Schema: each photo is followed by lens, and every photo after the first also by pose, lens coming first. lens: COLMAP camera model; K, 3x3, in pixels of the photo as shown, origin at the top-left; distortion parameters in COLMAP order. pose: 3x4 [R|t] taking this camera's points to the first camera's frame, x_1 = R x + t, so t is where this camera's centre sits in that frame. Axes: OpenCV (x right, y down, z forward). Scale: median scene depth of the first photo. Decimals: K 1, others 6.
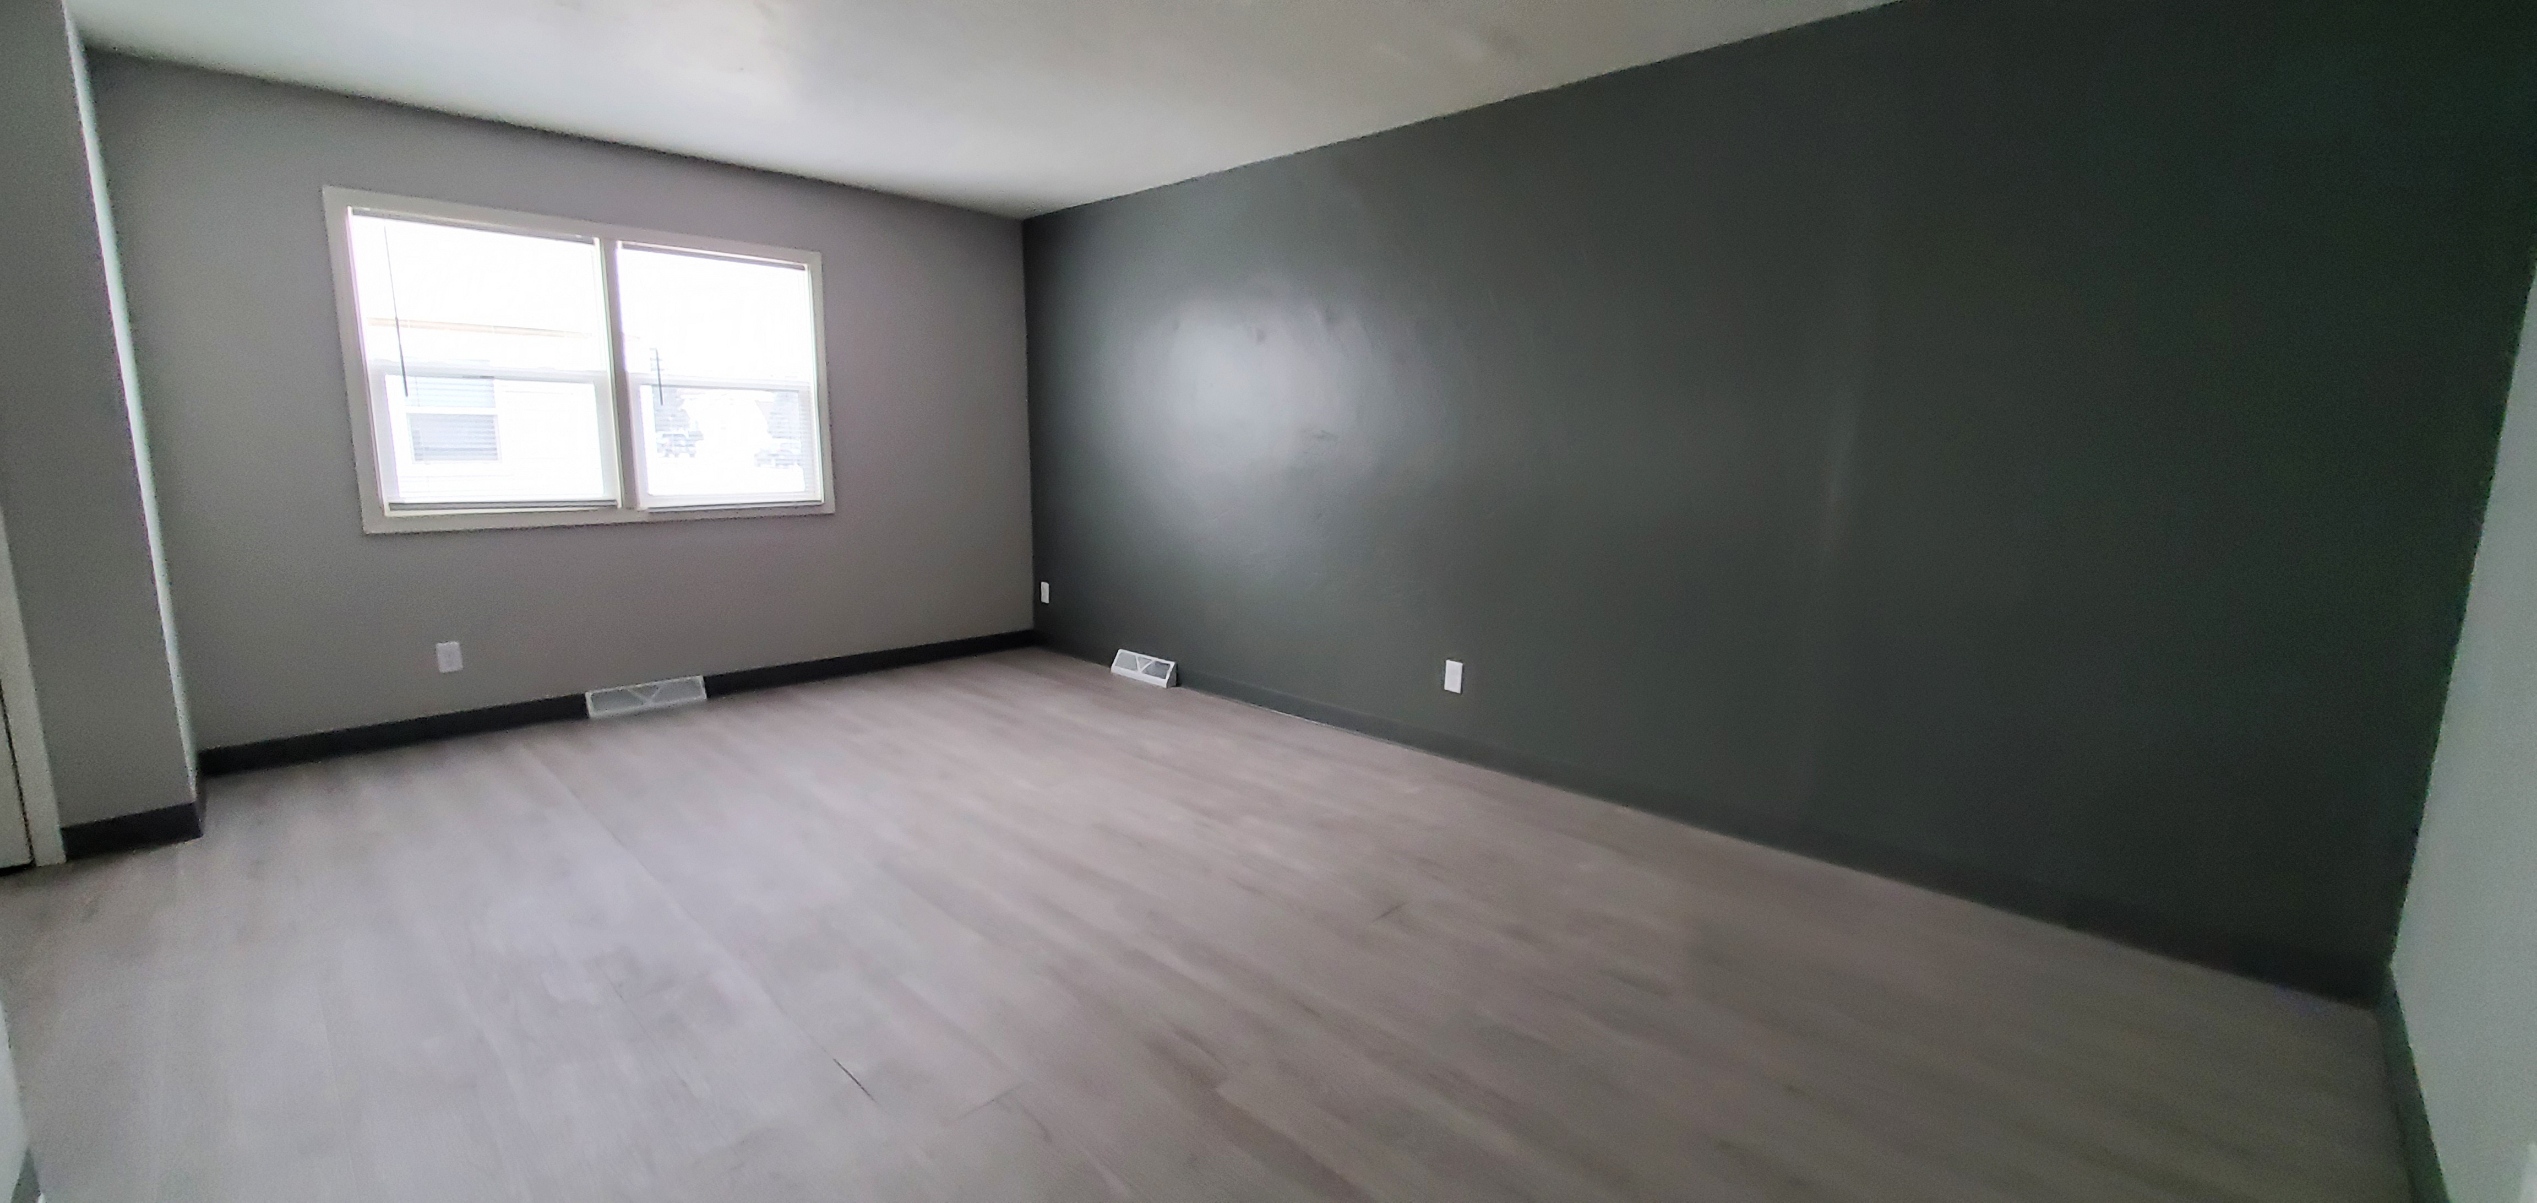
lens RADIAL K [[1012.4, 0, 1288.7], [0, 1012.4, 605.3], [0, 0, 1]] dist [-0.002548, -0.000143]
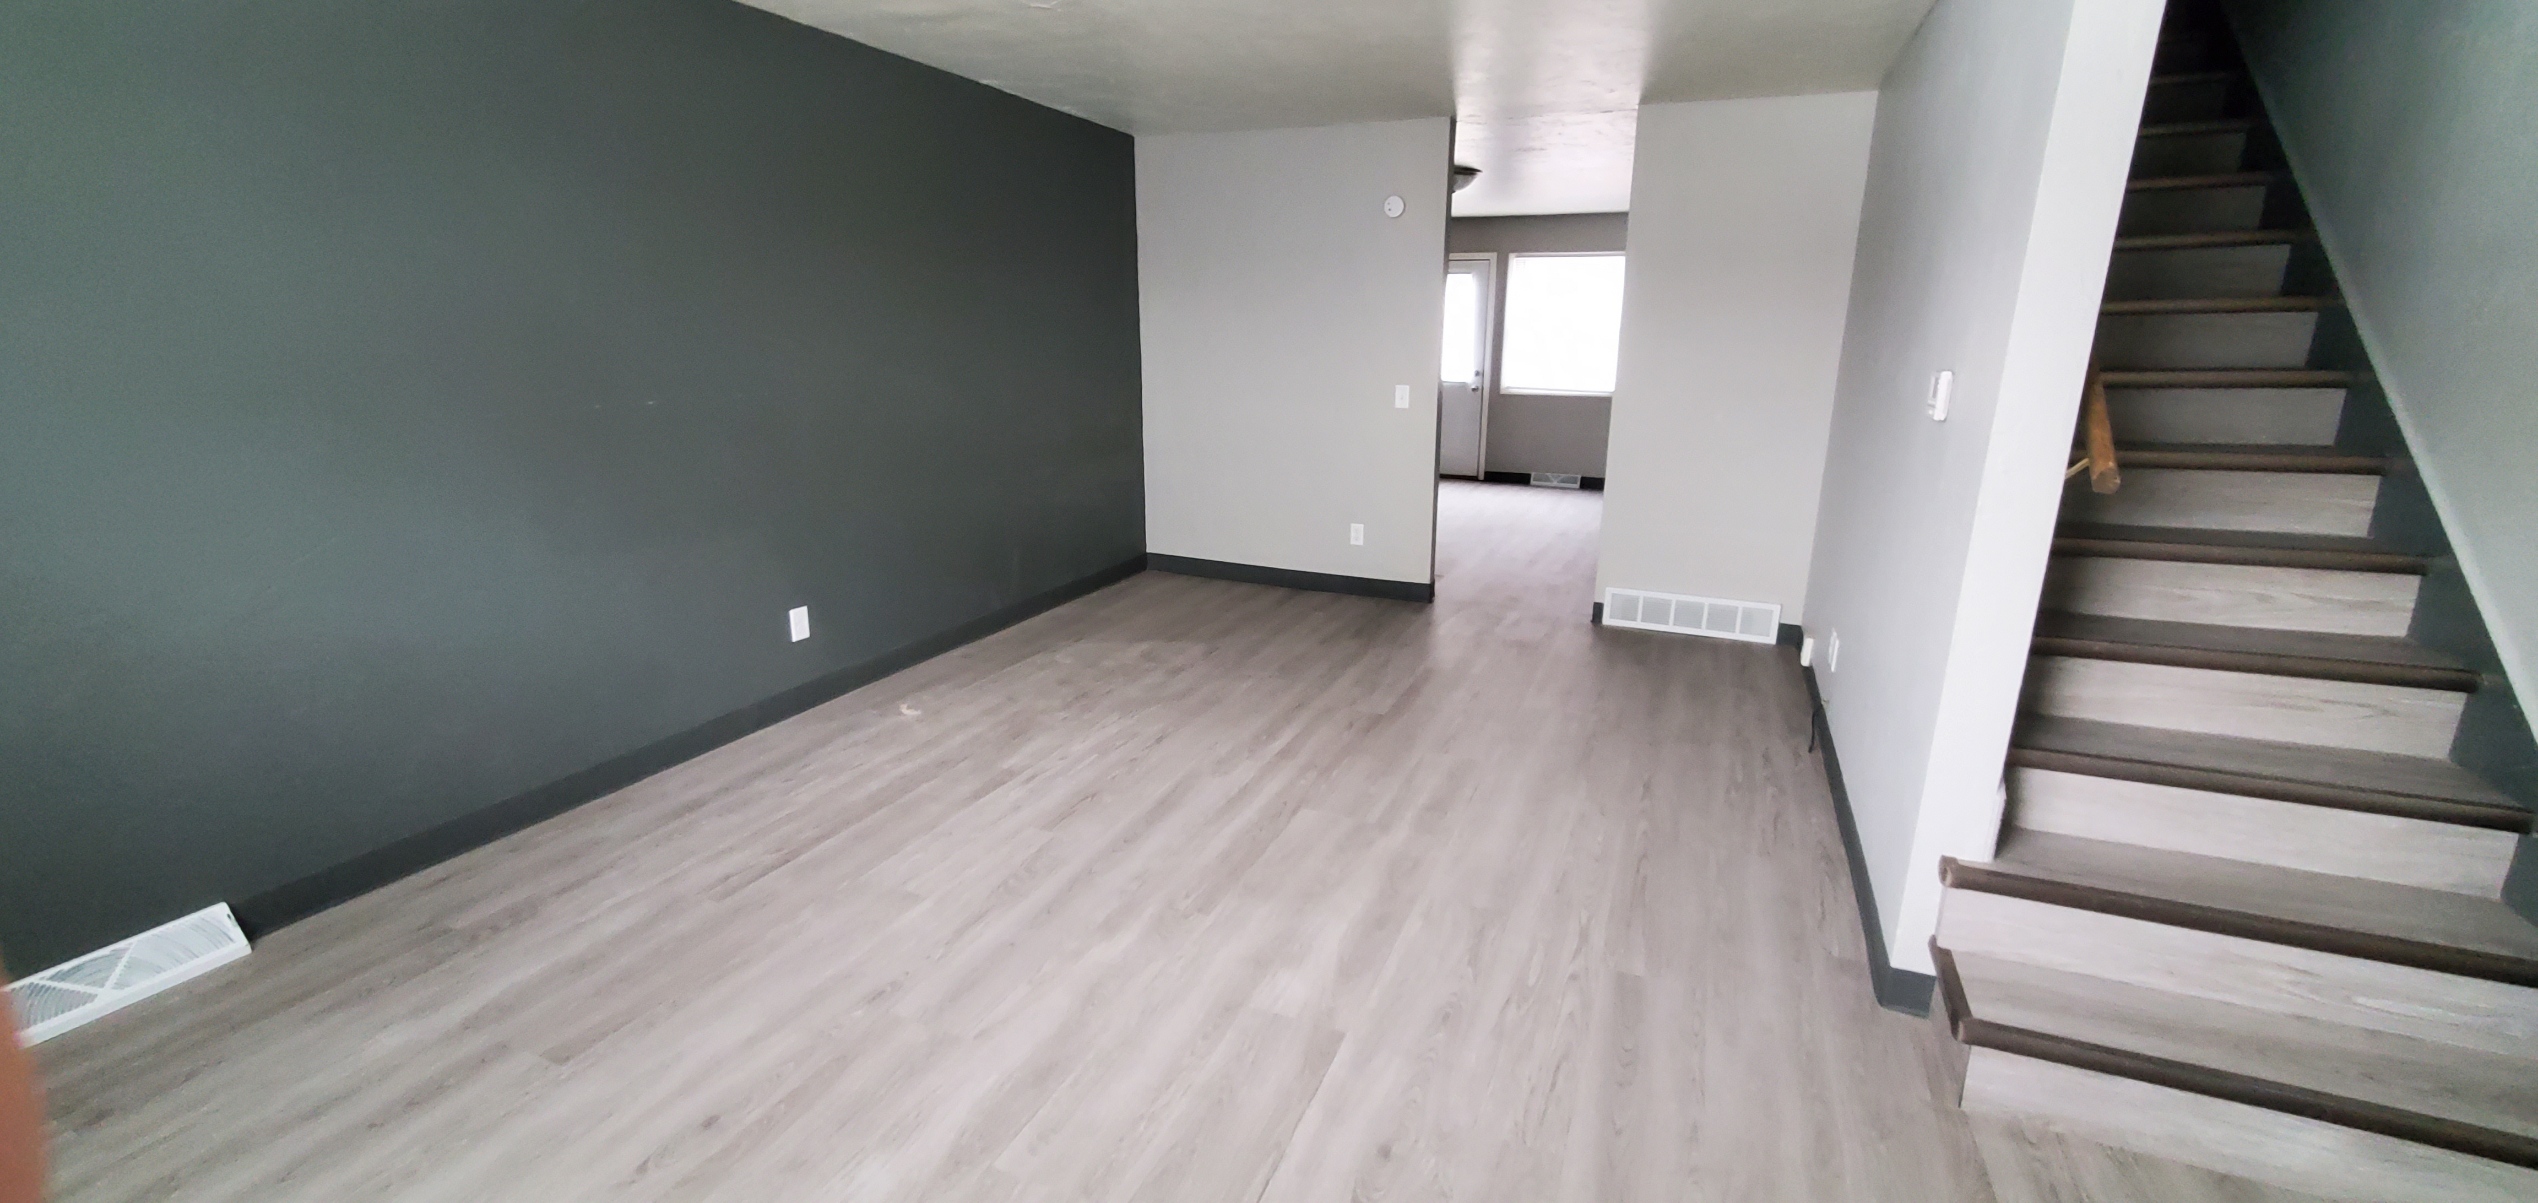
lens RADIAL K [[1012.8, 0, 1283.9], [0, 1012.8, 606.4], [0, 0, 1]] dist [-0.002548, -0.000143]
pose [[-0.365994, -0.261844, 0.893021, -1.048268], [0.133521, 0.934898, 0.328844, -0.243883], [-0.920989, 0.239592, -0.307205, 1.058182]]
